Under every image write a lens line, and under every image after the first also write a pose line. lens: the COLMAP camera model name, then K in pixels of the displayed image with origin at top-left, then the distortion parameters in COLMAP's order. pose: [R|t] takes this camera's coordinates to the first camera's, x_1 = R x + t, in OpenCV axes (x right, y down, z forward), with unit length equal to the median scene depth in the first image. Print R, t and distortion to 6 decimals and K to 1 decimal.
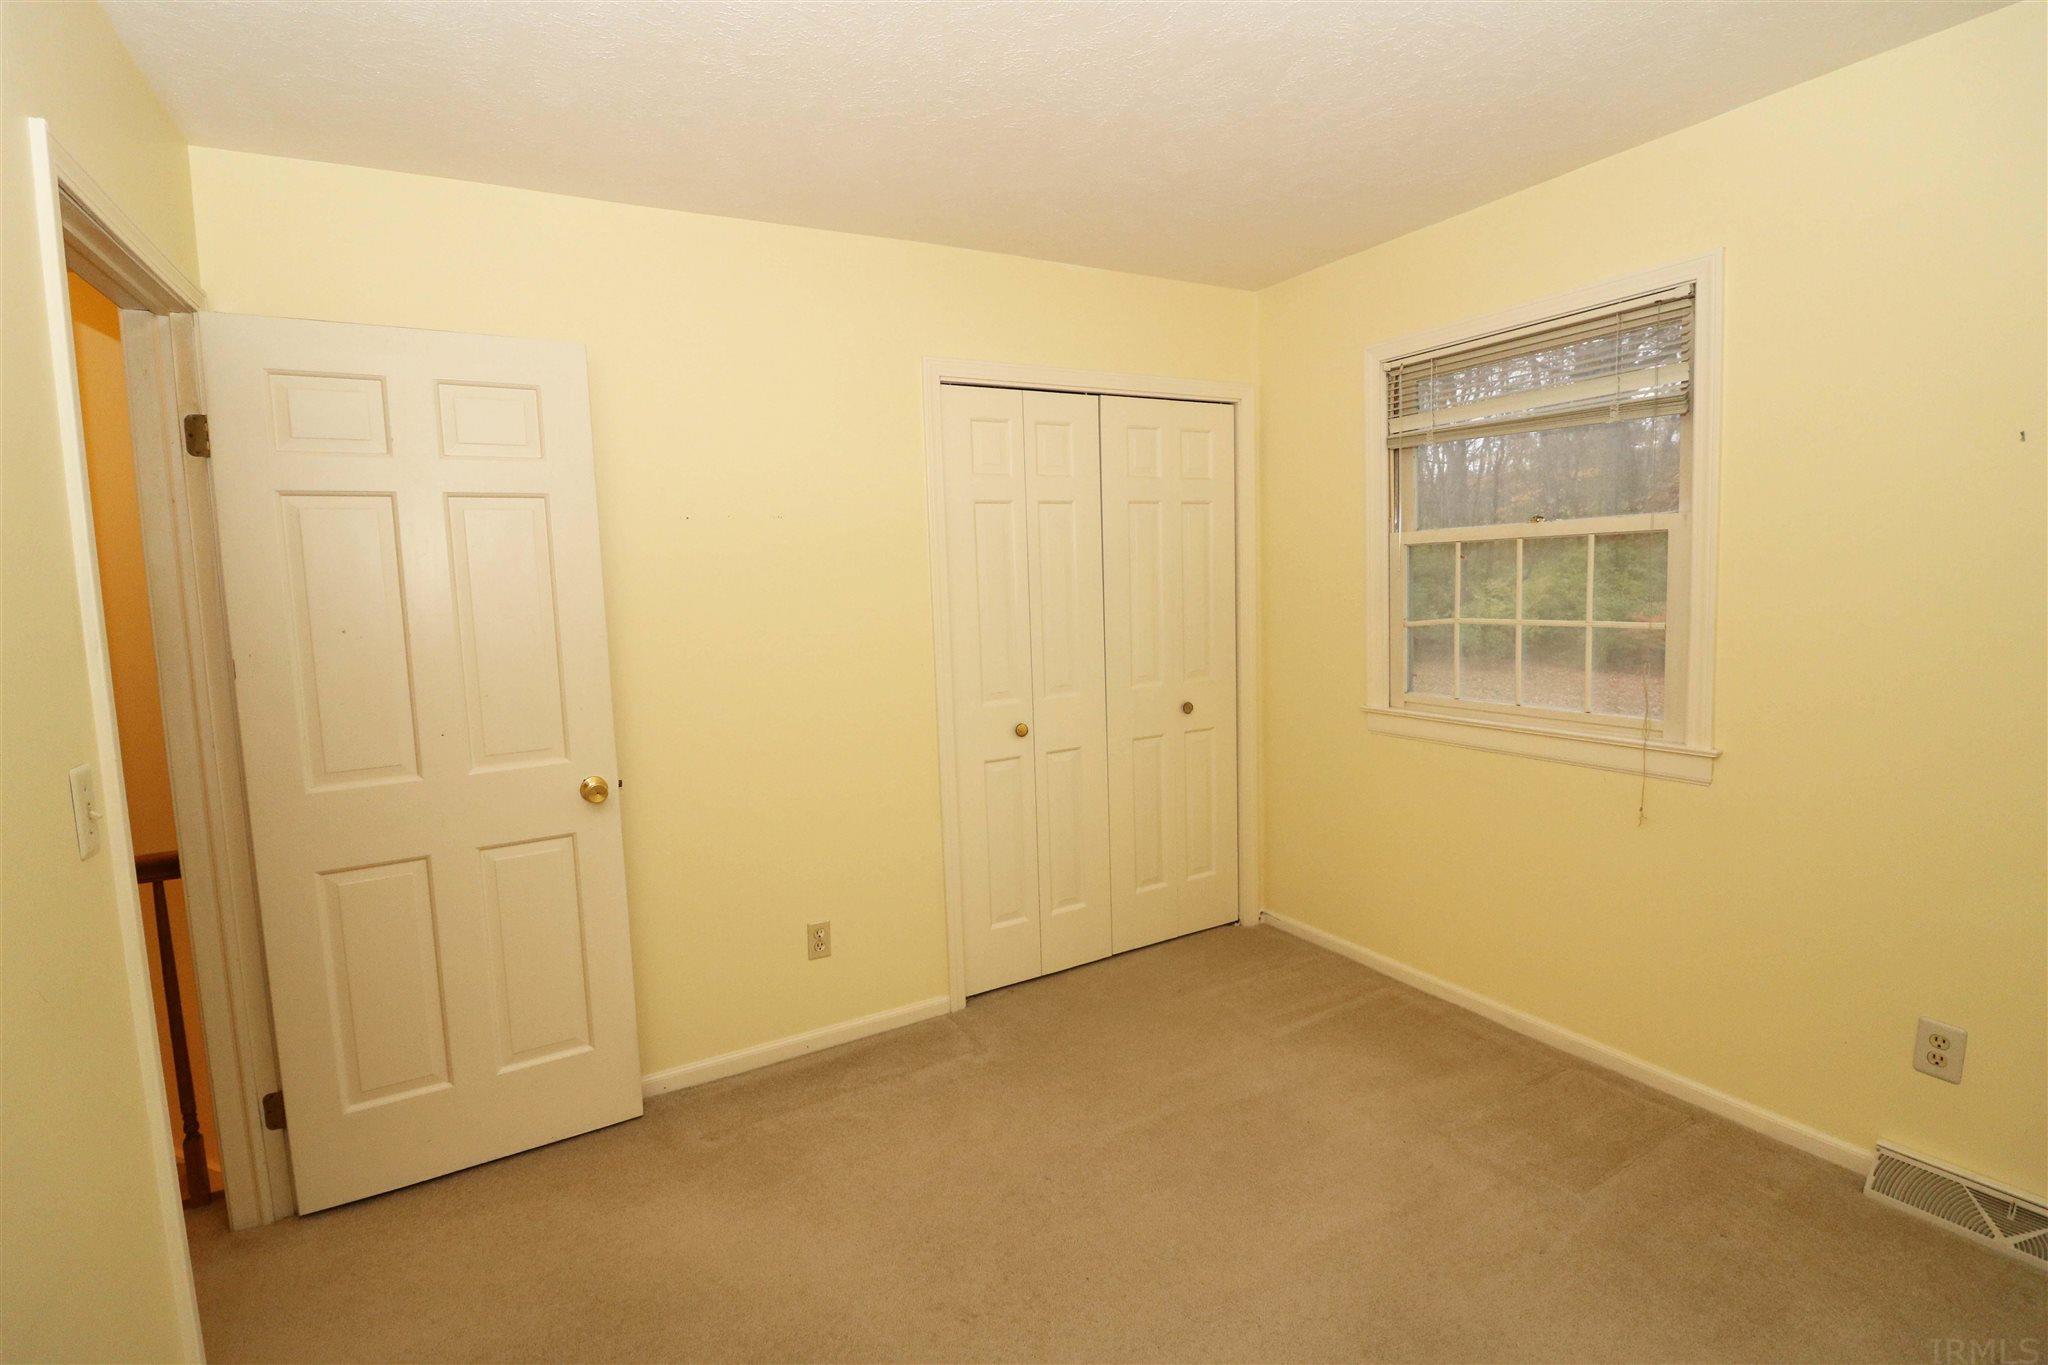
lens RADIAL K [[980.7, 0, 1021.6], [0, 980.7, 663.6], [0, 0, 1]] dist [-0.001964, -0.011648]
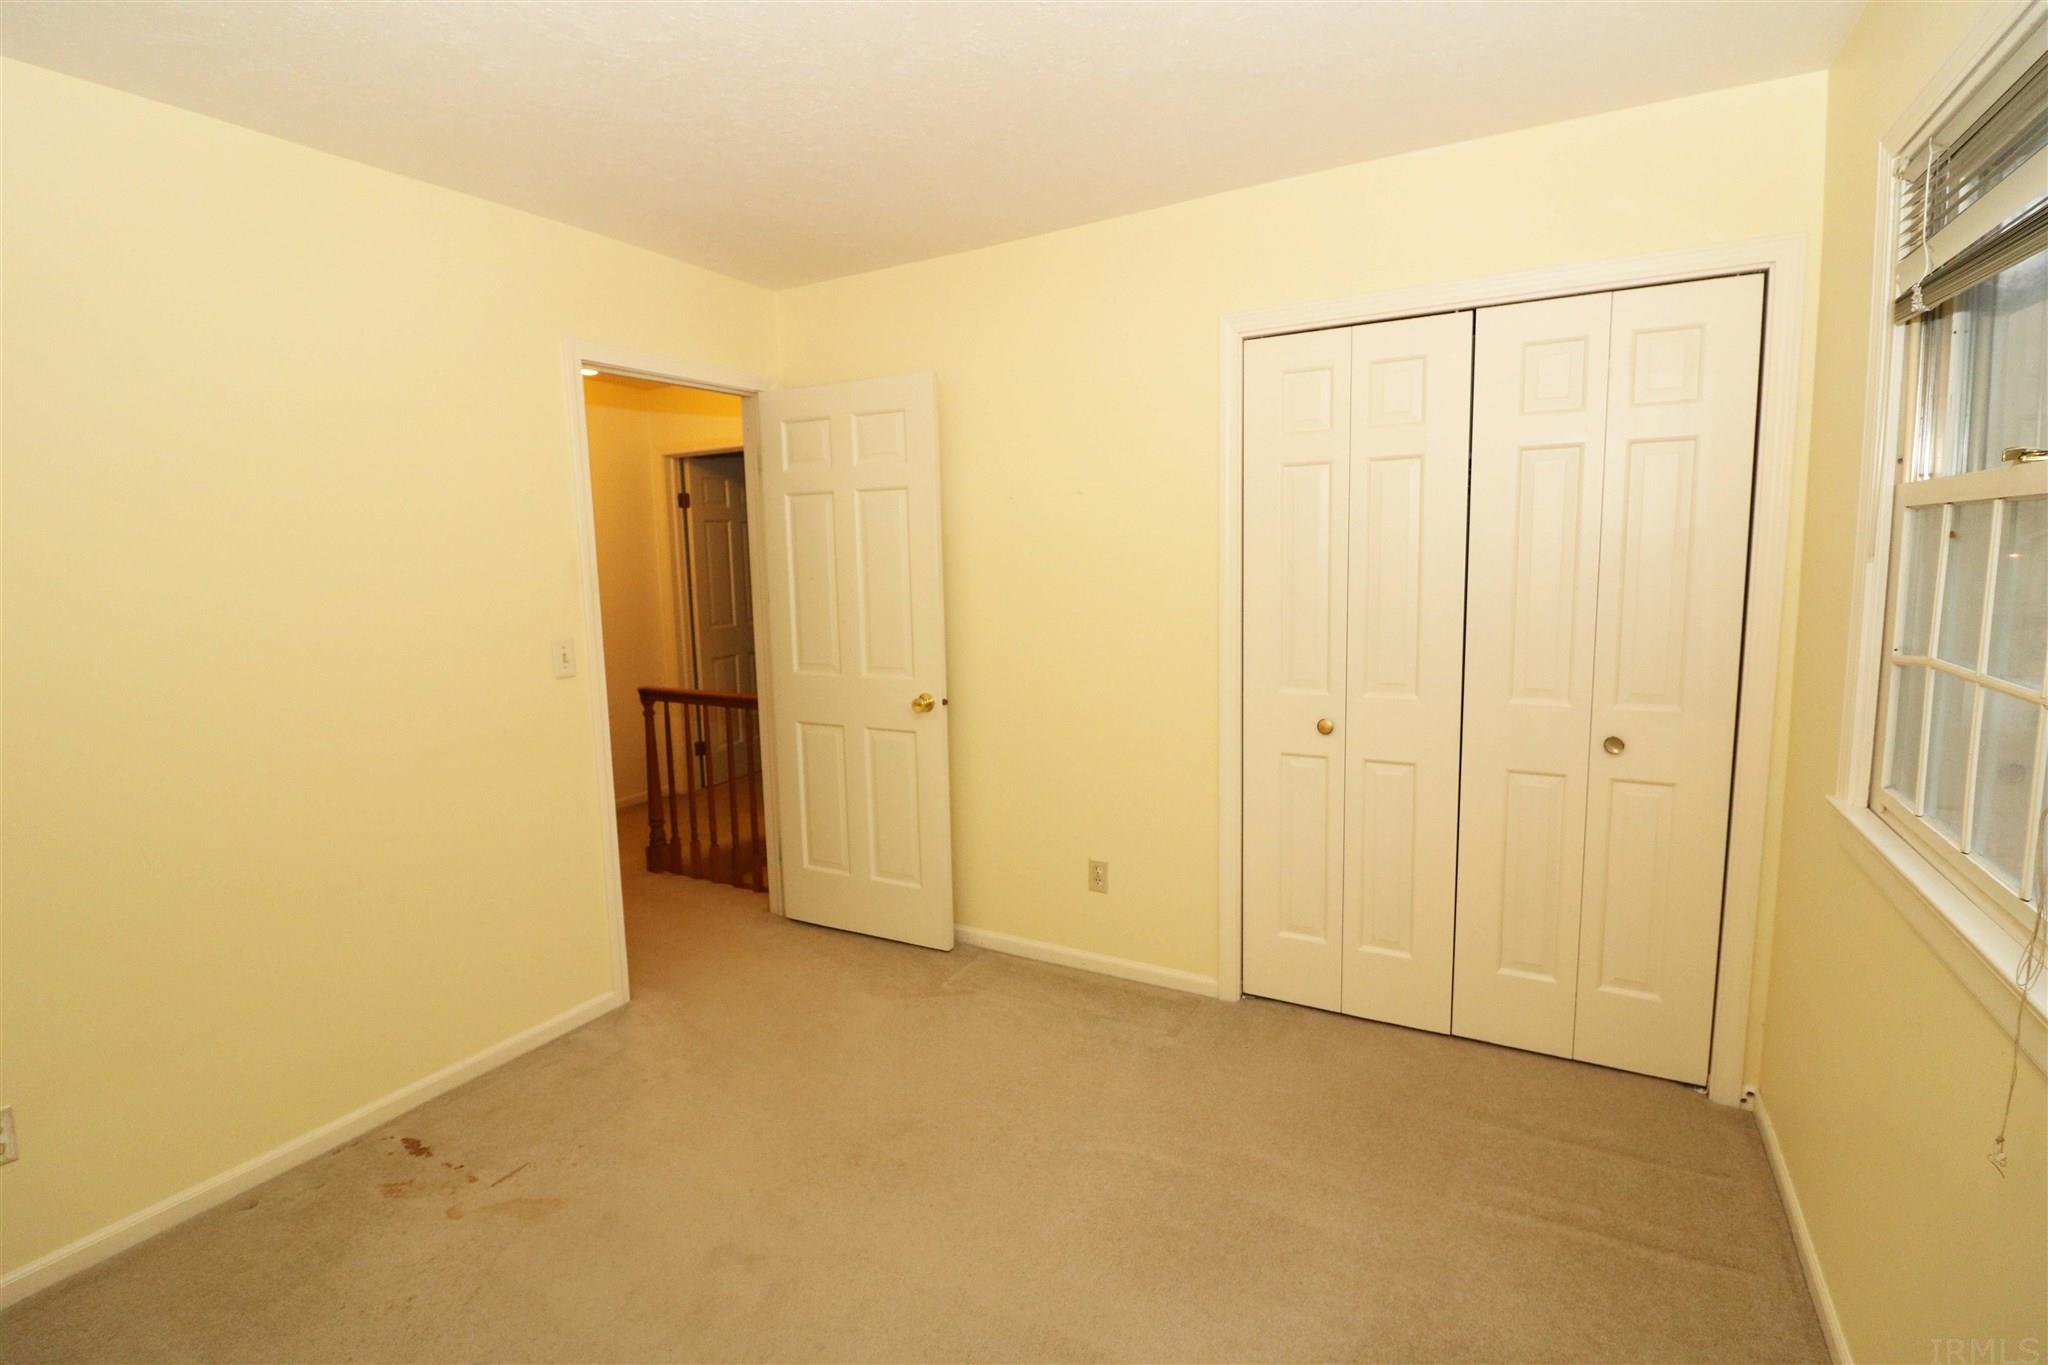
lens RADIAL K [[939.9, 0, 1023.5], [0, 939.9, 664.7], [0, 0, 1]] dist [-0.015267, -0.000283]
pose [[0.505963, 0.126715, -0.853197, 0.570348], [-0.077127, 0.991834, 0.101567, -0.051105], [0.859100, 0.014416, 0.511605, 0.345848]]
